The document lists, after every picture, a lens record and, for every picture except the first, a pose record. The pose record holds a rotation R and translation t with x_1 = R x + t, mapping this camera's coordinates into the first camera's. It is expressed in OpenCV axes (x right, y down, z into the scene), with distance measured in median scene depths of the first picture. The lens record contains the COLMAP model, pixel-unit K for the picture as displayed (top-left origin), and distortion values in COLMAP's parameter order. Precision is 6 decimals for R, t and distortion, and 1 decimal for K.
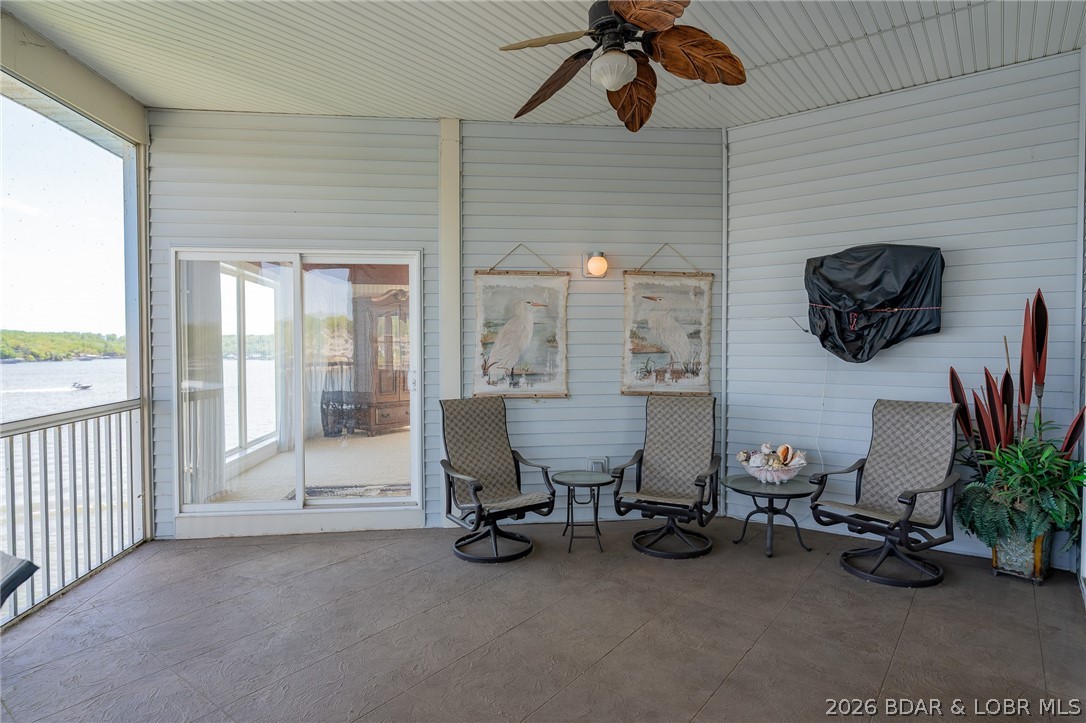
lens RADIAL K [[582.3, 0, 519.7], [0, 582.3, 356.3], [0, 0, 1]] dist [-0.015350, 0.012020]
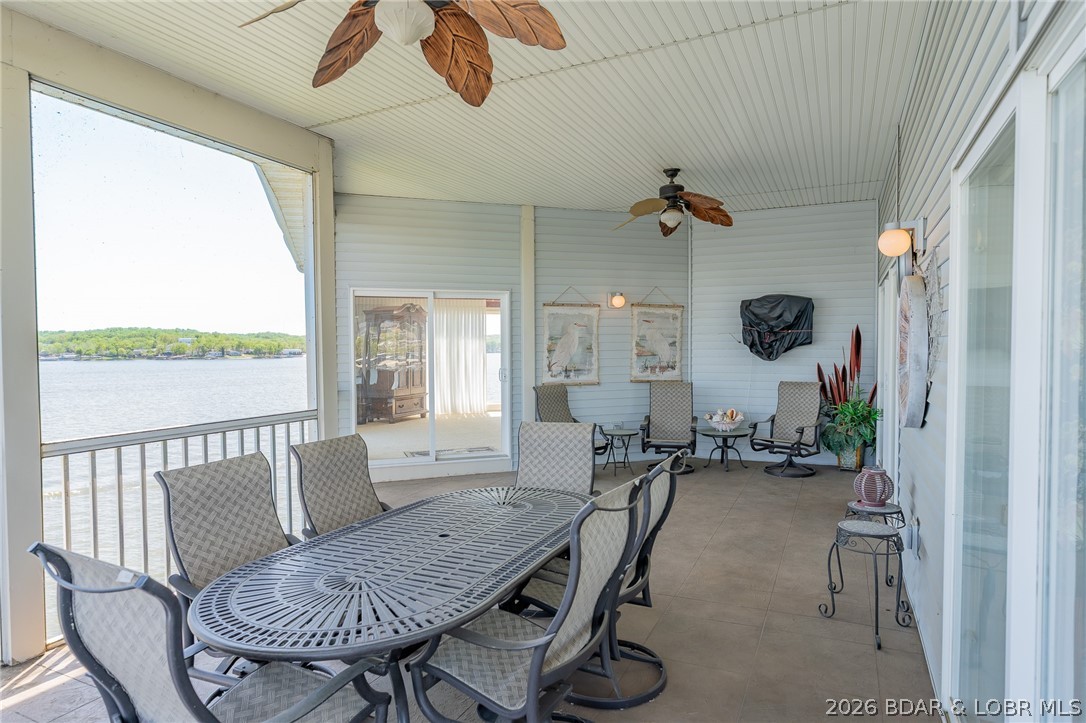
lens RADIAL K [[582.3, 0, 519.7], [0, 582.3, 356.3], [0, 0, 1]] dist [-0.015350, 0.012020]
pose [[0.981933, -0.007775, 0.189069, -0.461622], [0.007002, 0.999964, 0.004757, -0.015470], [-0.189100, -0.003347, 0.981952, -0.546524]]
